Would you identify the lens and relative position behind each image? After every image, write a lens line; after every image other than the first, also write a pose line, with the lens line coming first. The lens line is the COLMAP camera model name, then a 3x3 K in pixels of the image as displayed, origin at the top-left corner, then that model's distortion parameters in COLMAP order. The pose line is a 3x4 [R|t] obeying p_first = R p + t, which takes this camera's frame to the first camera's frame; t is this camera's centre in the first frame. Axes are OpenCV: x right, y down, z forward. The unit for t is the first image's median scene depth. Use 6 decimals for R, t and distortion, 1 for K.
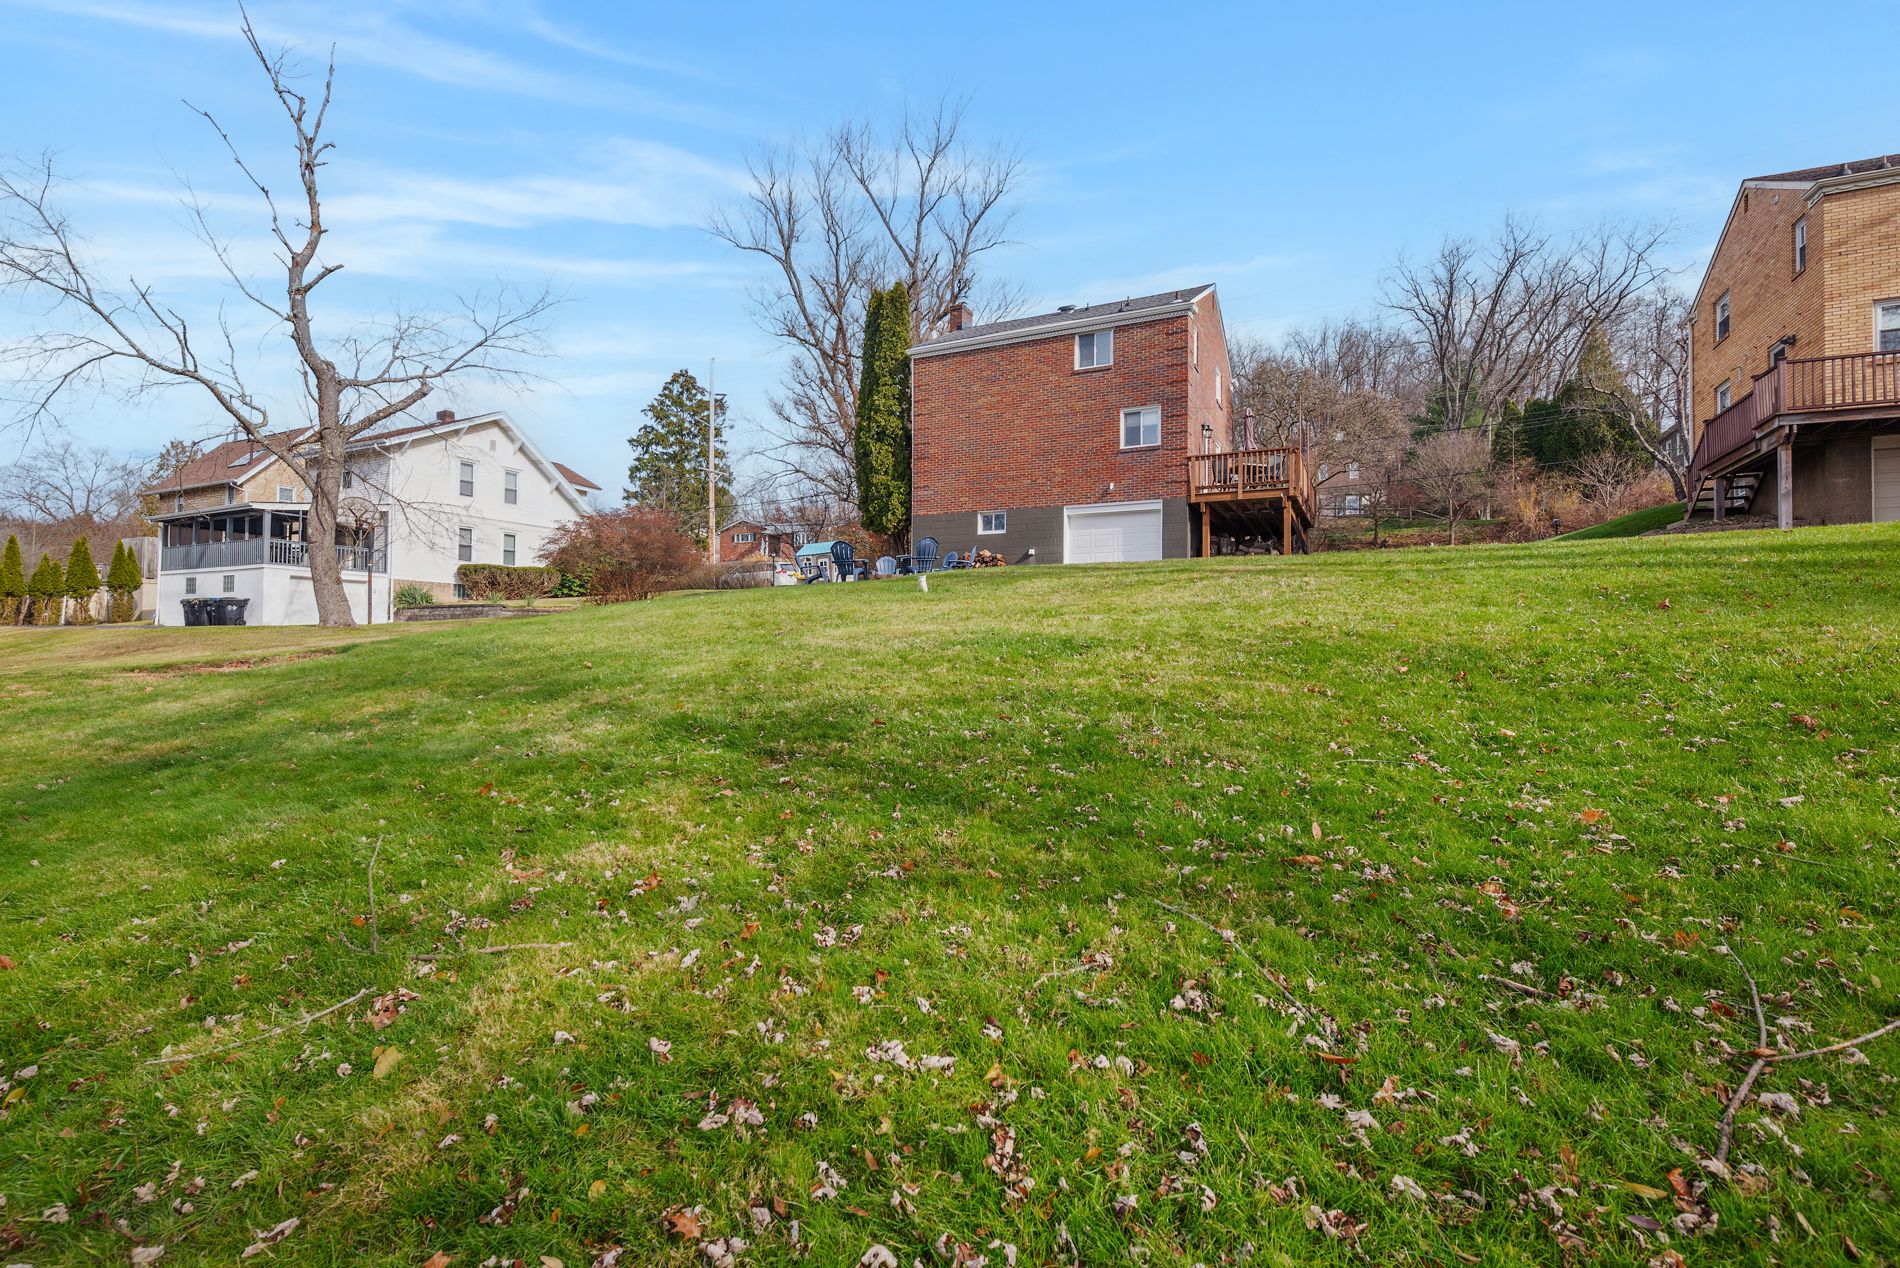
lens RADIAL K [[864.3, 0, 948.3], [0, 864.3, 636.9], [0, 0, 1]] dist [-0.001773, 0.000403]
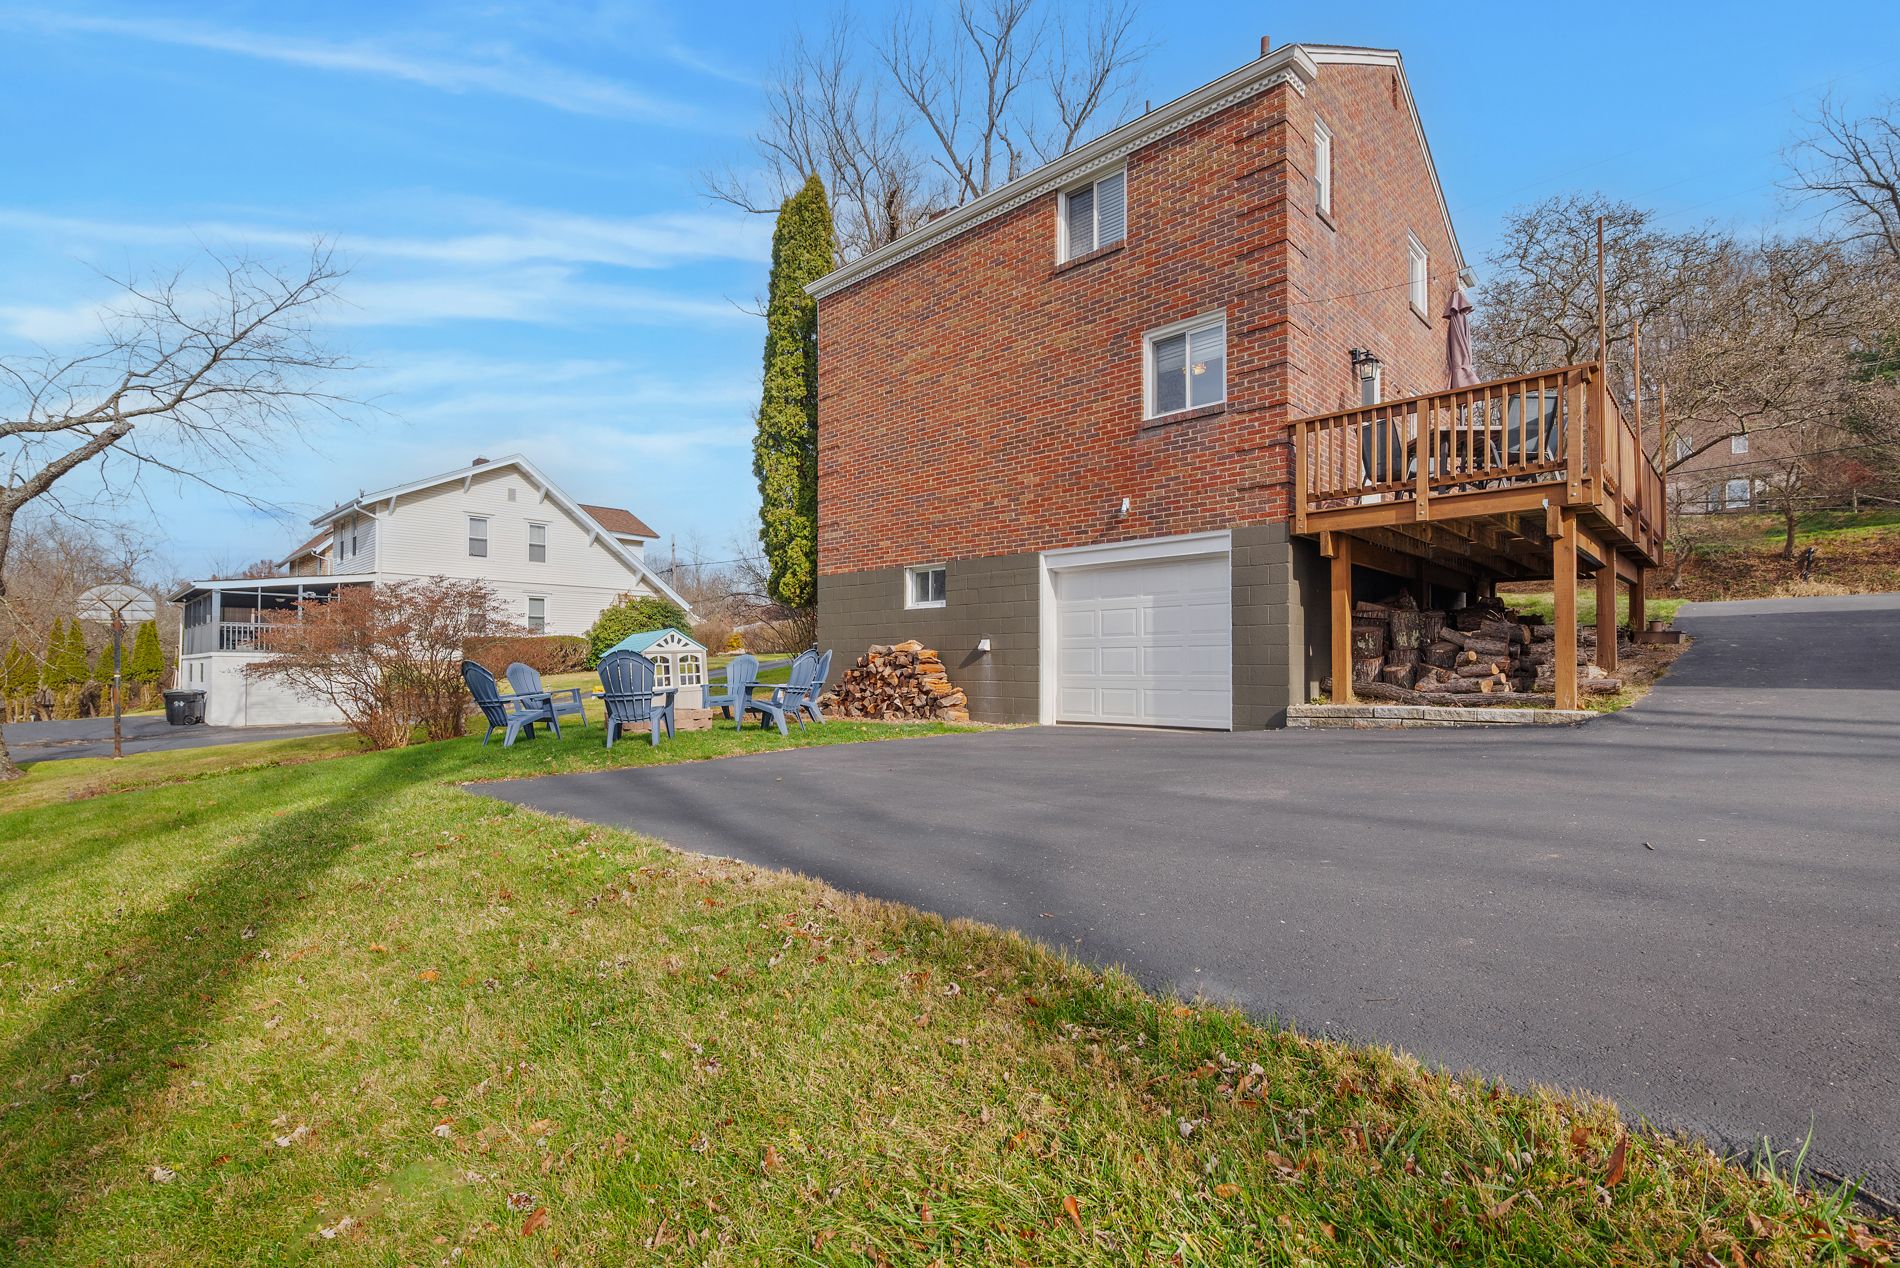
lens RADIAL K [[864.3, 0, 959.9], [0, 864.3, 657.9], [0, 0, 1]] dist [-0.001773, 0.000403]
pose [[0.957479, -0.012126, -0.288247, 0.224675], [0.012451, 0.999922, -0.000705, -0.089932], [0.288233, -0.002914, 0.957556, 0.512213]]
